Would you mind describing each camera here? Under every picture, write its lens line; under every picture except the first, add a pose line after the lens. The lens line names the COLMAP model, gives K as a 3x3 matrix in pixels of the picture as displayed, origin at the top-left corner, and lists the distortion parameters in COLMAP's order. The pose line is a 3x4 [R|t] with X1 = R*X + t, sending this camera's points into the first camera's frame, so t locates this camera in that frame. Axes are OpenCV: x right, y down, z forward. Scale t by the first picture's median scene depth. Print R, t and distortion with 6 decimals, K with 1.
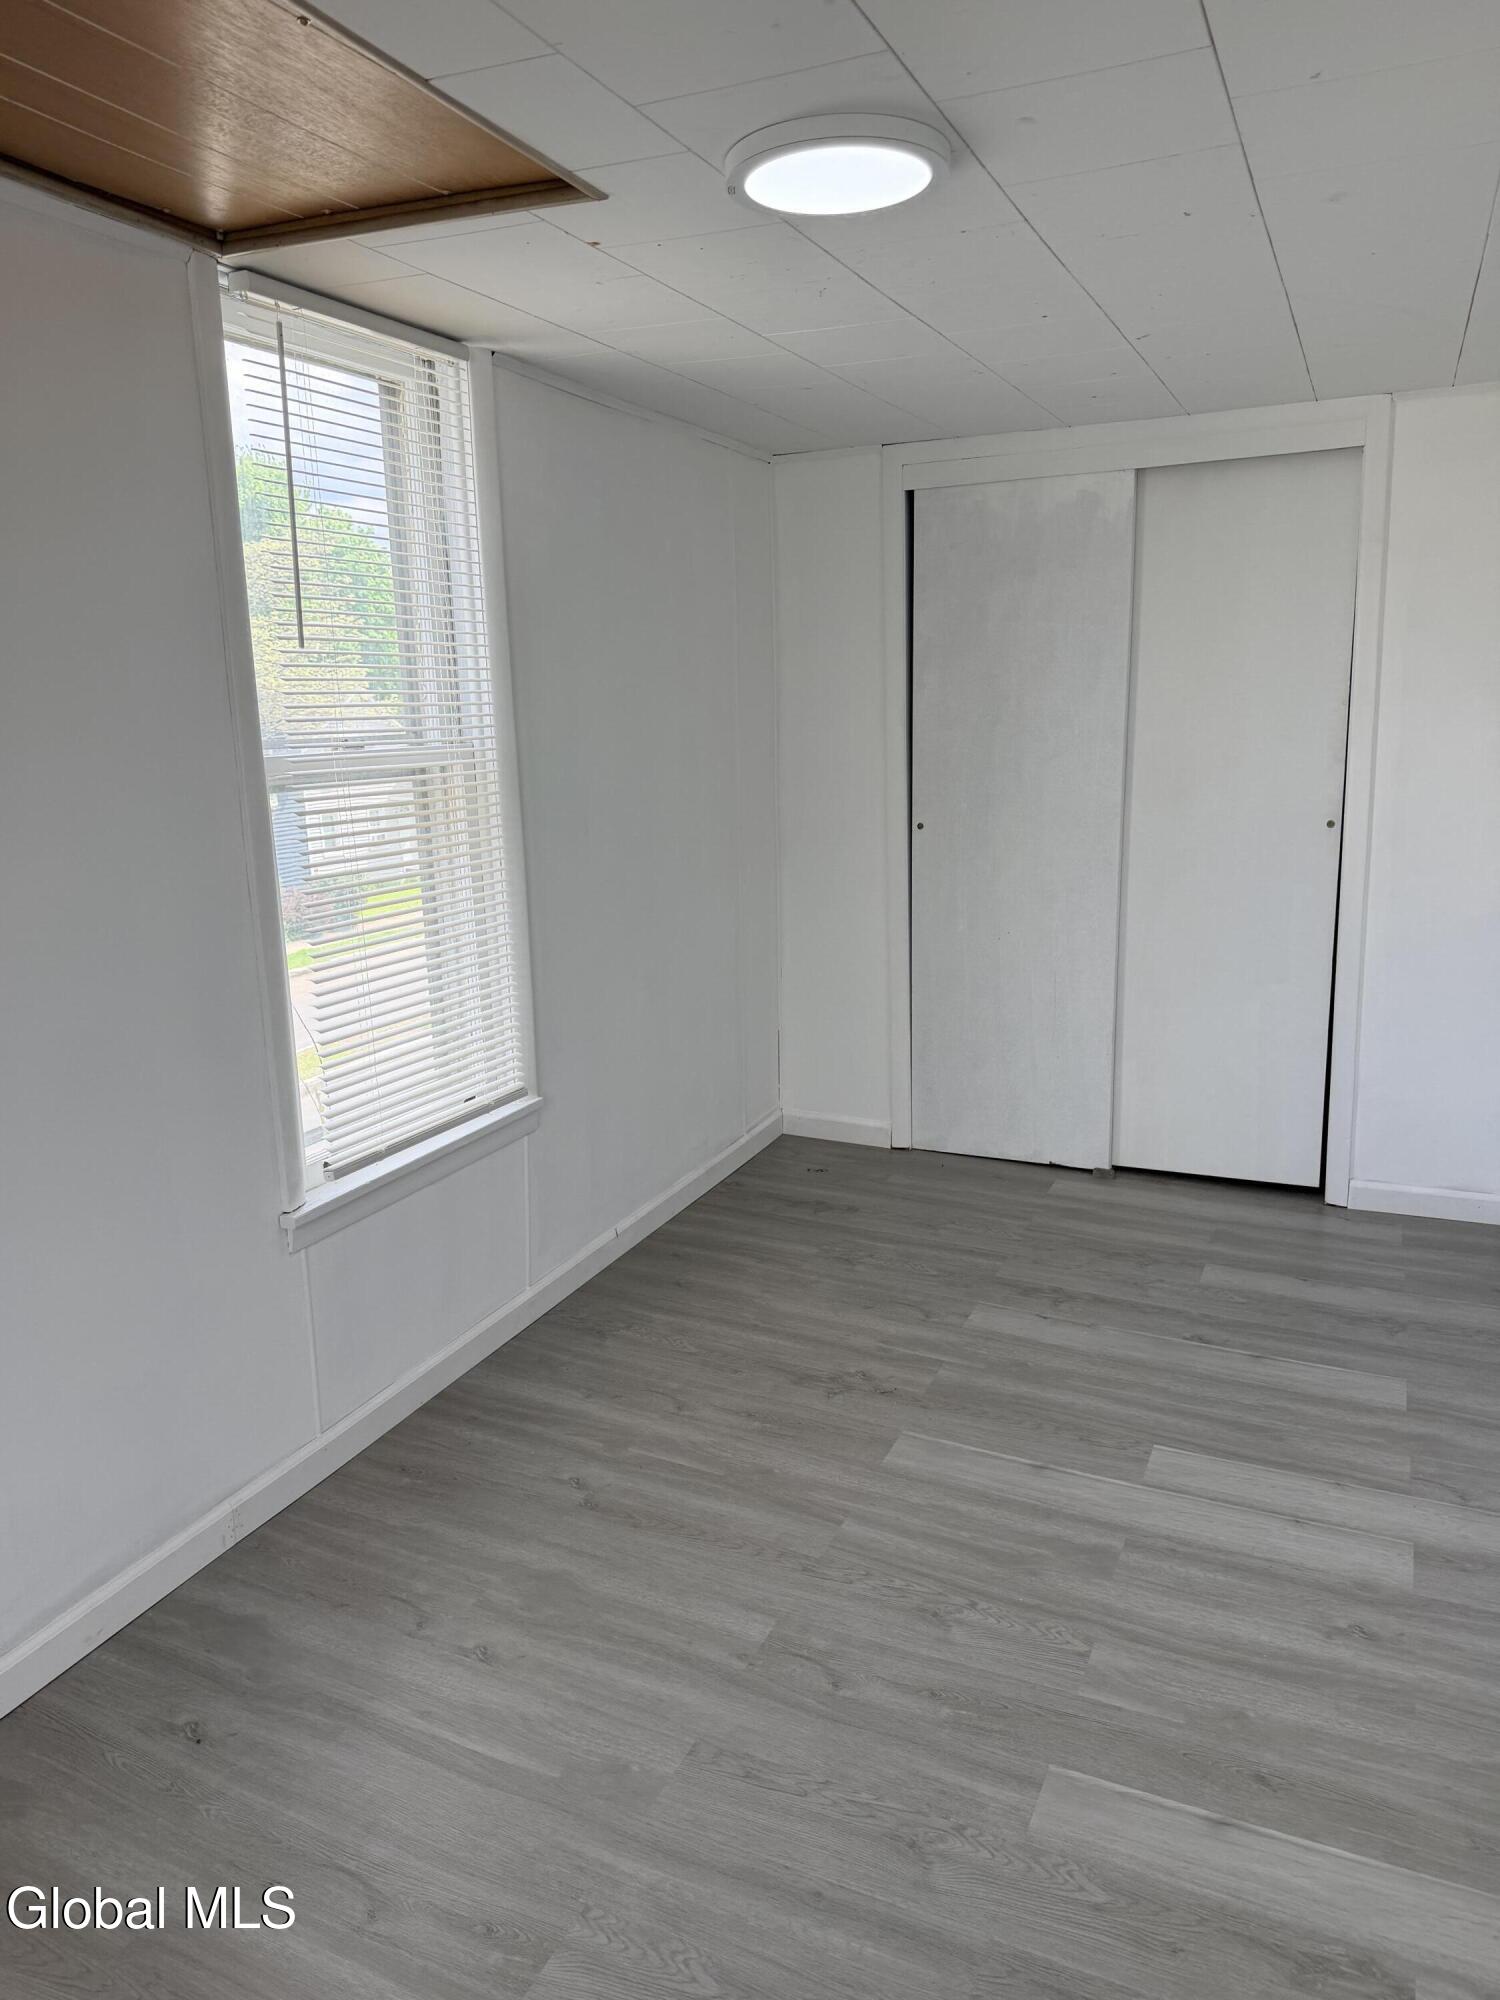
lens RADIAL K [[1409.2, 0, 758.8], [0, 1409.2, 996.0], [0, 0, 1]] dist [0.043858, -0.048246]
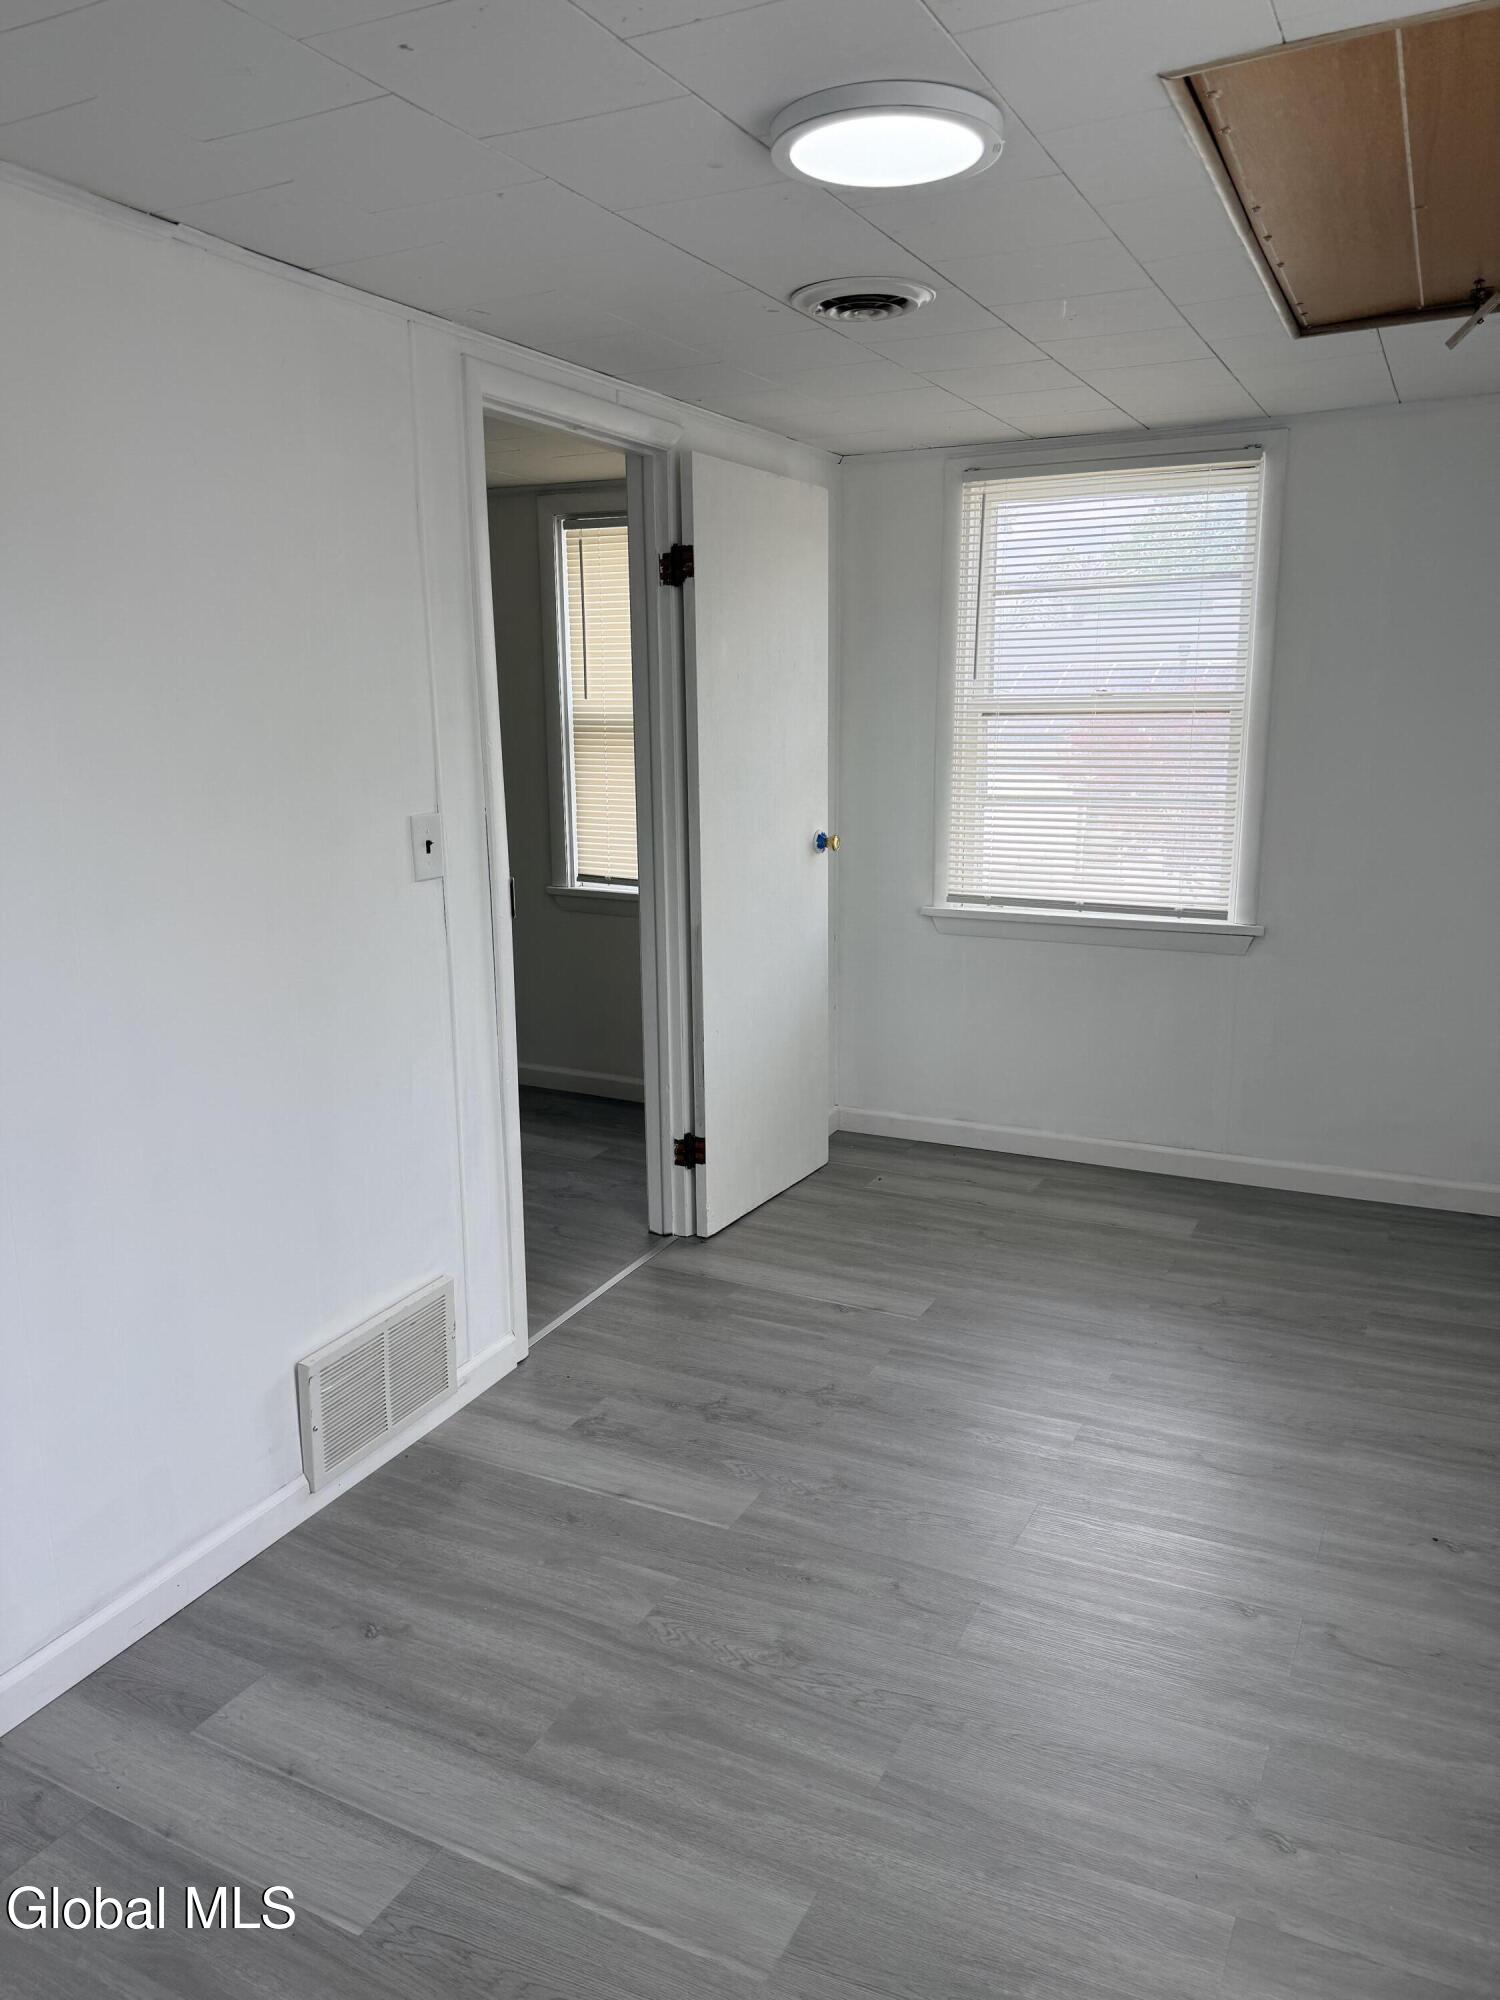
lens RADIAL K [[1409.2, 0, 757.2], [0, 1409.2, 1001.7], [0, 0, 1]] dist [0.043858, -0.048246]
pose [[-0.997697, 0.023080, 0.063780, 0.074184], [0.047258, 0.911060, 0.409557, -0.345252], [-0.048655, 0.411628, -0.910052, 1.665514]]
